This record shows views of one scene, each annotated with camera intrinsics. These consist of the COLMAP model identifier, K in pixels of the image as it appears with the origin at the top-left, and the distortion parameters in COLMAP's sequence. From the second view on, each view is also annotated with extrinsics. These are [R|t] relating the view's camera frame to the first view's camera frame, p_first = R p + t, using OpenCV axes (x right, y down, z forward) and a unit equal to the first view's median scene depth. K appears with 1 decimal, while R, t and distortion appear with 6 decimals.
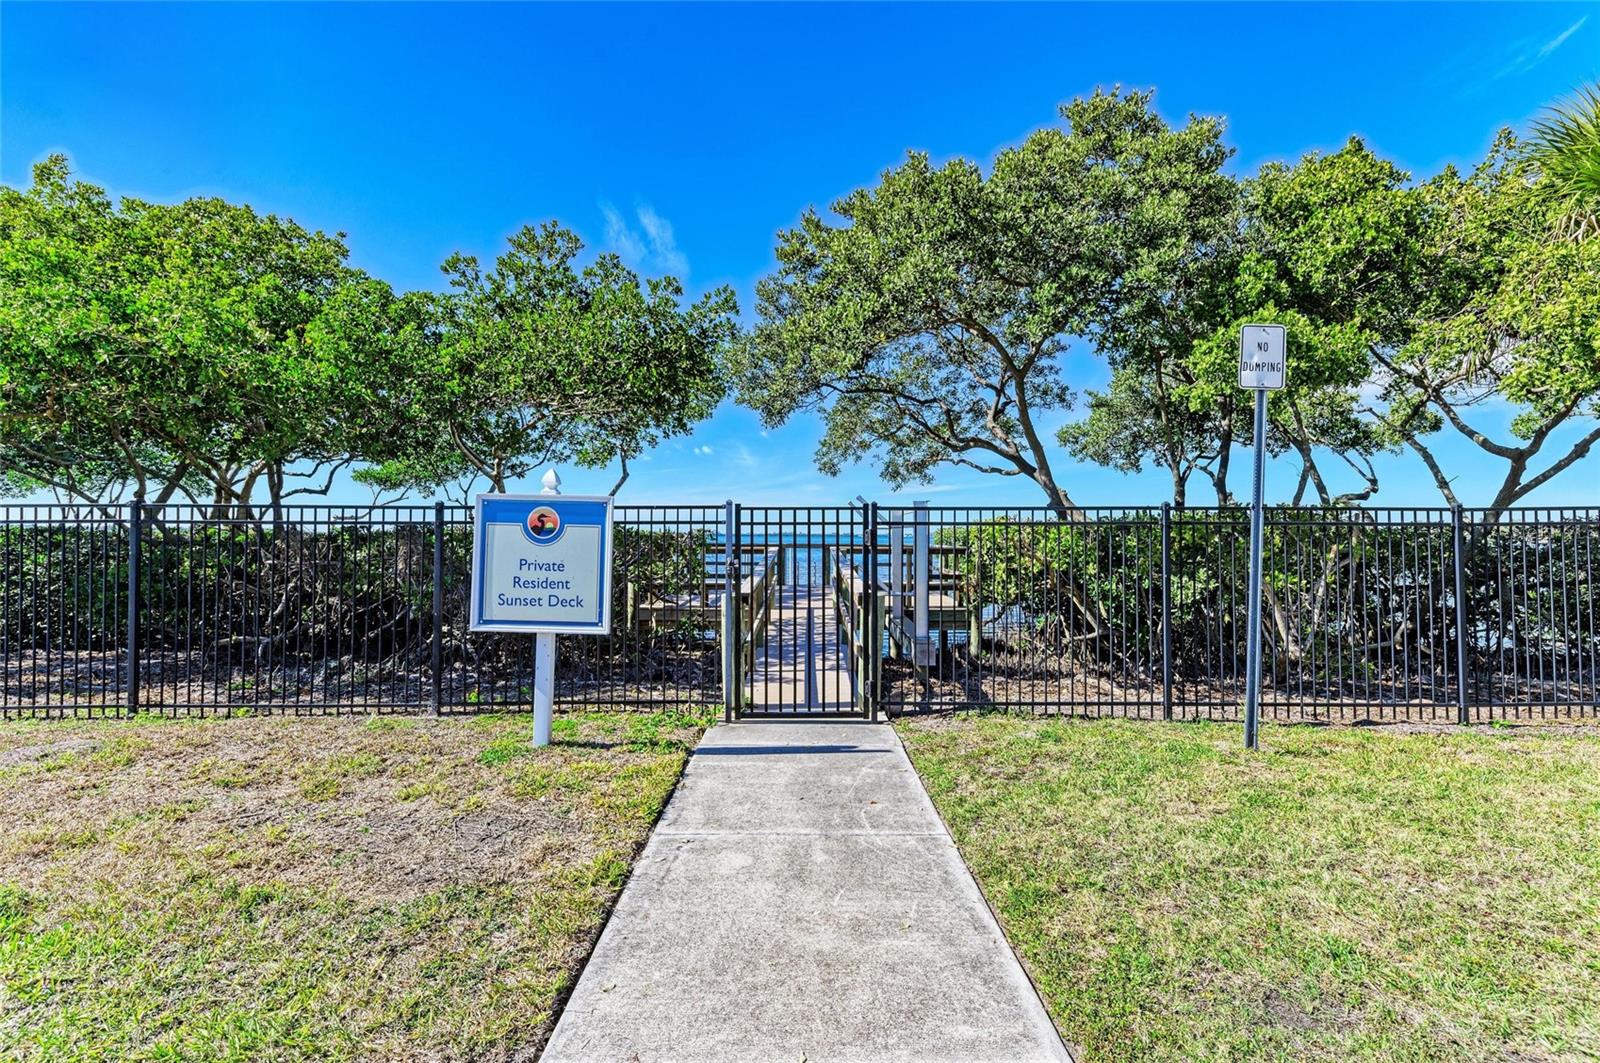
lens RADIAL K [[726.9, 0, 800.3], [0, 726.9, 534.9], [0, 0, 1]] dist [0.008040, -0.000588]
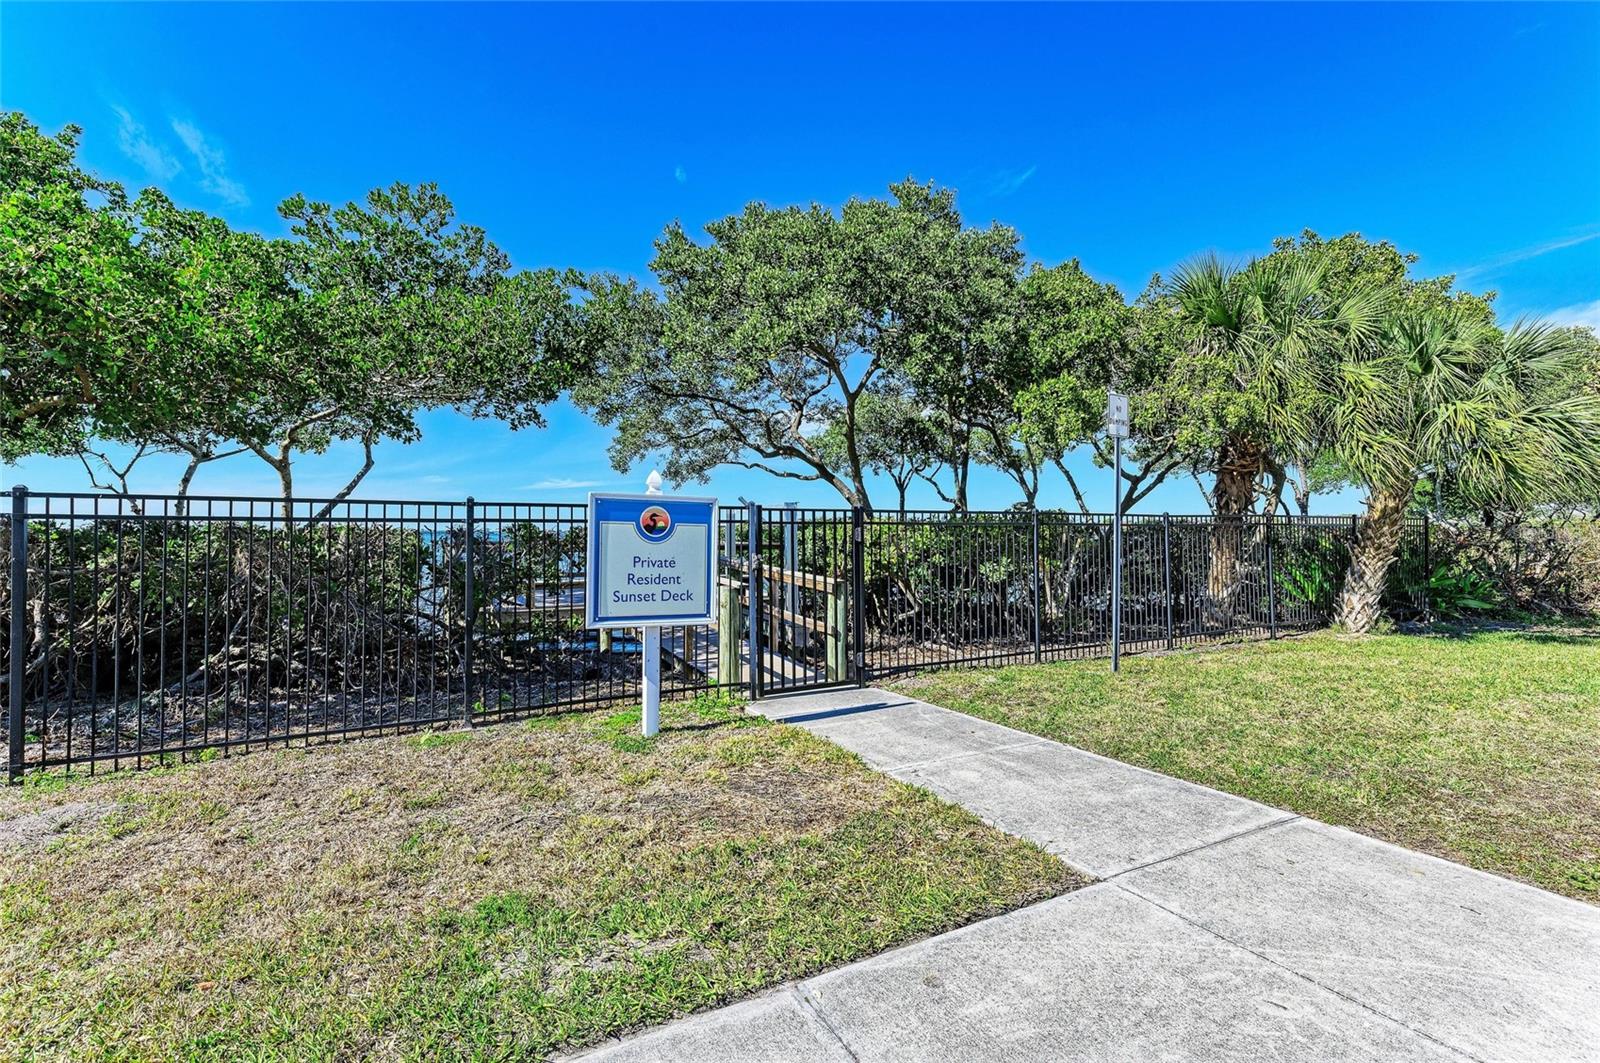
lens RADIAL K [[726.9, 0, 803.4], [0, 726.9, 525.8], [0, 0, 1]] dist [0.008040, -0.000588]
pose [[0.879957, 0.001803, 0.475049, -0.563735], [0.002448, 0.999962, -0.008330, -0.001006], [-0.475046, 0.008492, 0.879920, -0.023702]]
